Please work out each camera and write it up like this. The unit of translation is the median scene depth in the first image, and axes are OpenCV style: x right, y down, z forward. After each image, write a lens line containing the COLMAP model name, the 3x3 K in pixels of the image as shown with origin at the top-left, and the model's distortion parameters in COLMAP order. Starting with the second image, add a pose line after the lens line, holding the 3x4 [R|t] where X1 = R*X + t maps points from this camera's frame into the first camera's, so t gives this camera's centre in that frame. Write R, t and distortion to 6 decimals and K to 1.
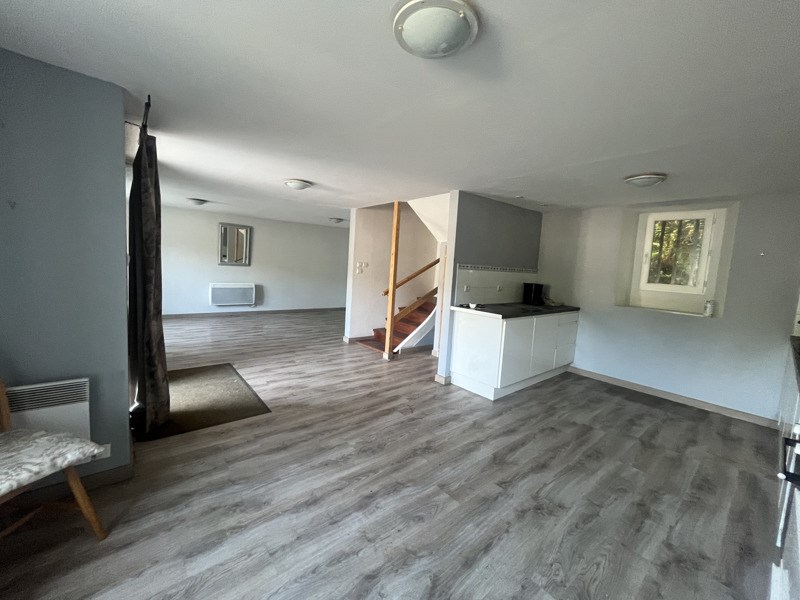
lens RADIAL K [[320.6, 0, 398.3], [0, 320.6, 292.9], [0, 0, 1]] dist [0.000395, -0.000200]
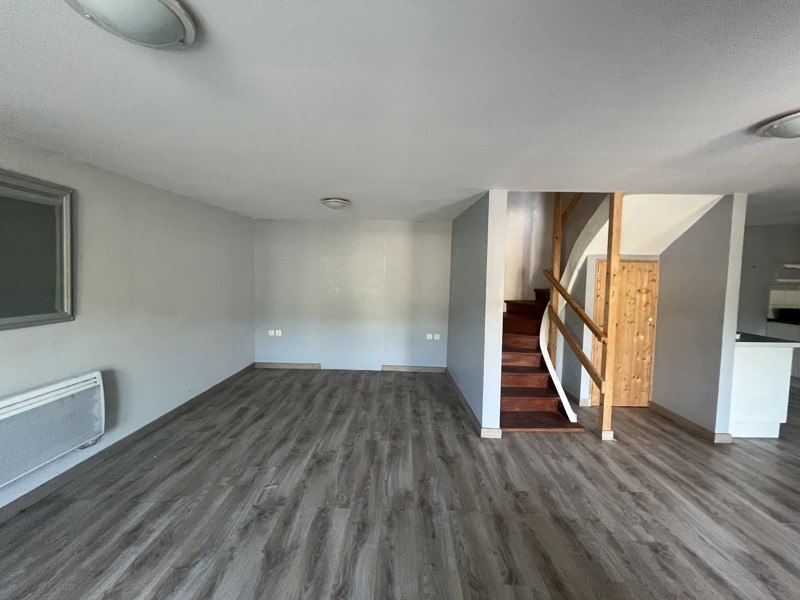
lens RADIAL K [[318.8, 0, 397.0], [0, 318.8, 286.5], [0, 0, 1]] dist [-0.014002, -0.000251]
pose [[0.669819, -0.063535, 0.739801, -1.215574], [0.097350, 0.995247, -0.002668, -0.211767], [-0.736115, 0.073806, 0.672820, 1.407927]]
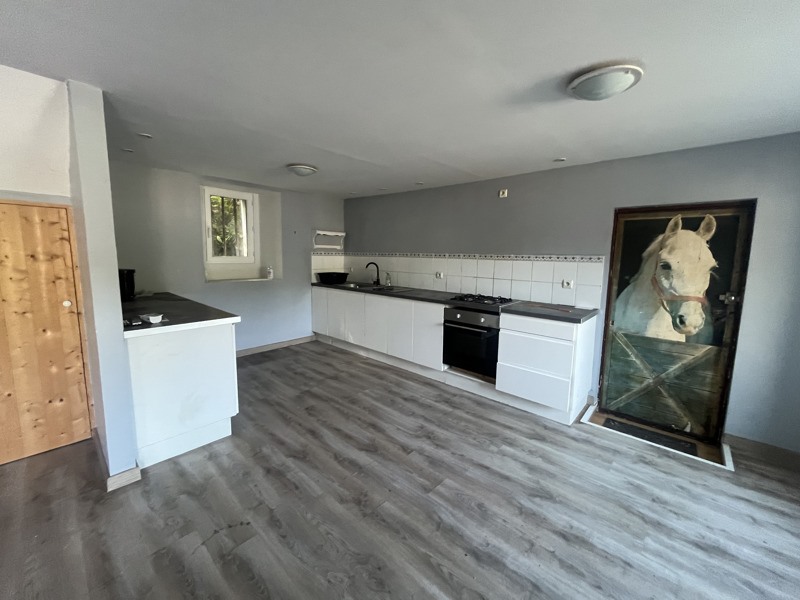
lens RADIAL K [[320.6, 0, 398.3], [0, 320.6, 292.9], [0, 0, 1]] dist [0.000395, -0.000200]
pose [[-0.125956, -0.183071, 0.974997, -0.485860], [0.061912, 0.979458, 0.191907, -0.114309], [-0.990102, 0.084536, -0.112035, 0.821693]]
